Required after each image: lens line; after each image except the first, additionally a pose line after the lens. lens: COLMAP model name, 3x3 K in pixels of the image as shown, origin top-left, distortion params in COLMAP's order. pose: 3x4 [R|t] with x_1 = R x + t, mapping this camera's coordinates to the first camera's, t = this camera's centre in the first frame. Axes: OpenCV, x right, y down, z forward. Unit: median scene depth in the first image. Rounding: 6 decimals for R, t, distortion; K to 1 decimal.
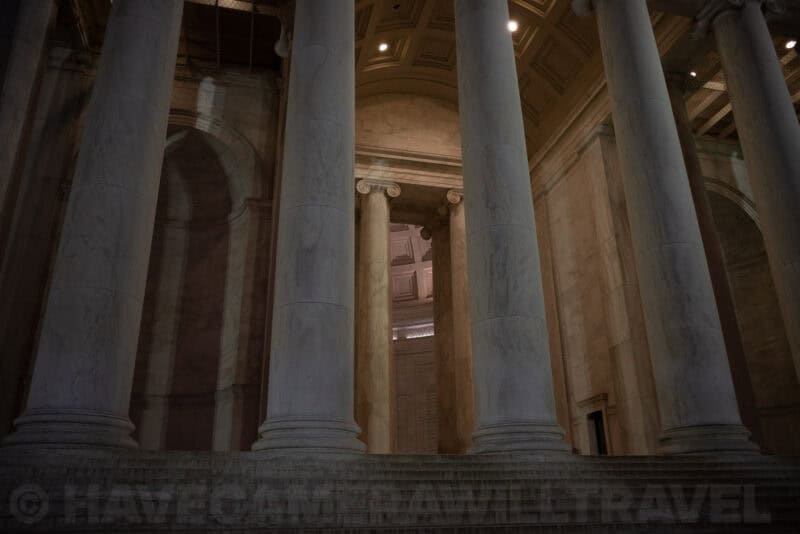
lens RADIAL K [[597.0, 0, 399.0], [0, 597.0, 264.6], [0, 0, 1]] dist [-0.015869, -0.003481]
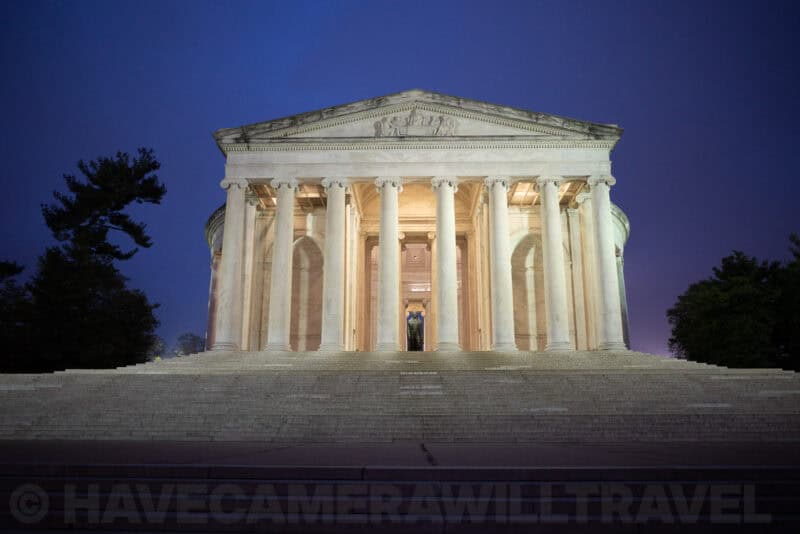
lens RADIAL K [[597.0, 0, 400.9], [0, 597.0, 267.3], [0, 0, 1]] dist [-0.015869, -0.003481]
pose [[0.963918, -0.047767, -0.261880, 0.721461], [0.082535, 0.988917, 0.123411, -0.369099], [0.253083, -0.140573, 0.957177, -1.397011]]
